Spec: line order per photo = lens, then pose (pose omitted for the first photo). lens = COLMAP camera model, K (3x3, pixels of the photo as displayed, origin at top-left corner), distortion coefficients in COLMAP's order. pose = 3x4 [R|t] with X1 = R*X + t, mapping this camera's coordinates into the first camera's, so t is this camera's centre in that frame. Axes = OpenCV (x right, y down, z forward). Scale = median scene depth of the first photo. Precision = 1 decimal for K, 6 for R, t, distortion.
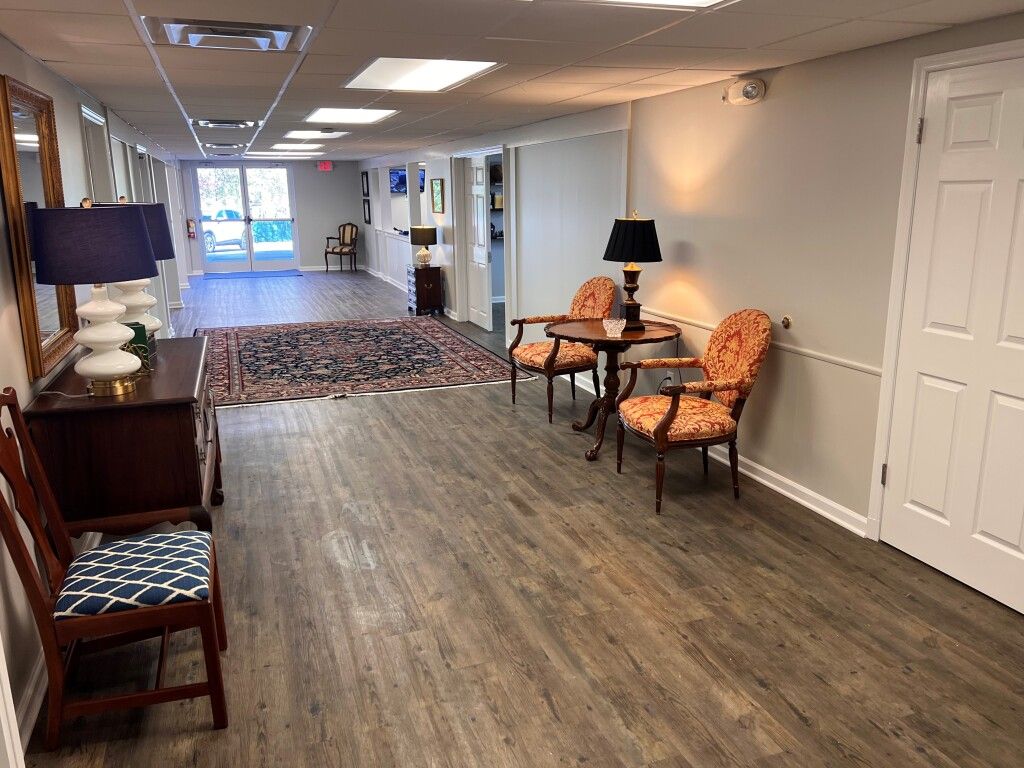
lens RADIAL K [[778.6, 0, 512.0], [0, 778.6, 384.0], [0, 0, 1]] dist [0.003574, 0.002380]
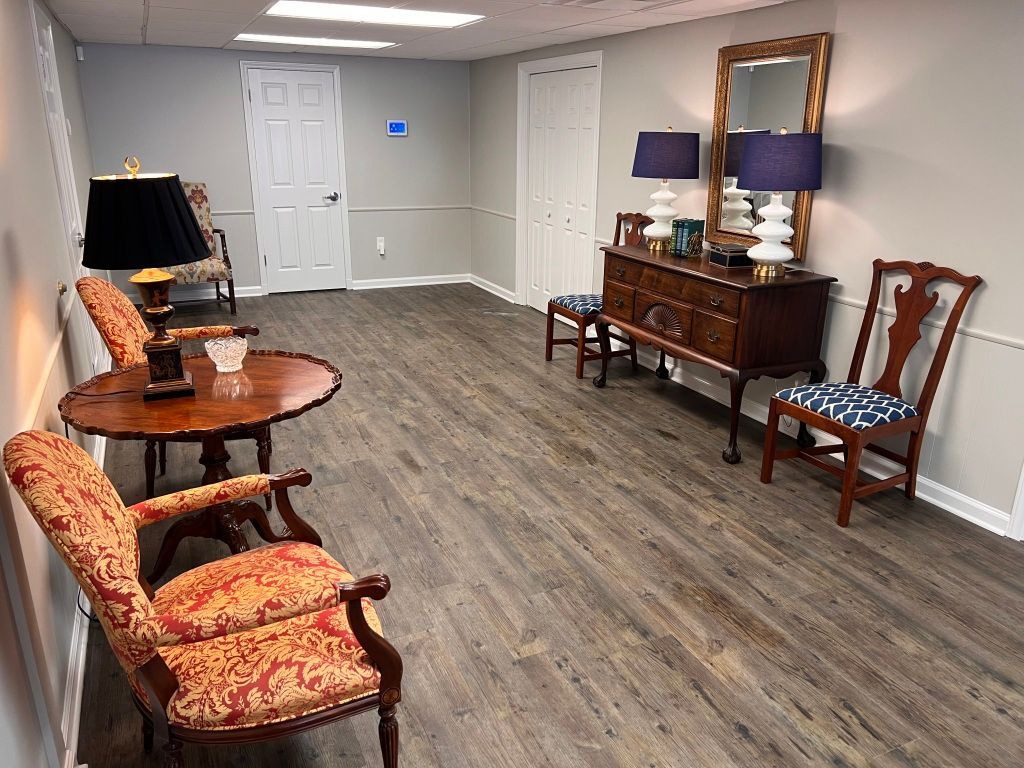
lens RADIAL K [[778.6, 0, 512.0], [0, 778.6, 384.0], [0, 0, 1]] dist [0.003574, 0.002380]
pose [[-0.995884, 0.020014, -0.088399, -0.032566], [-0.029843, 0.848523, 0.528316, -0.446761], [0.085583, 0.528780, -0.844433, 1.843334]]
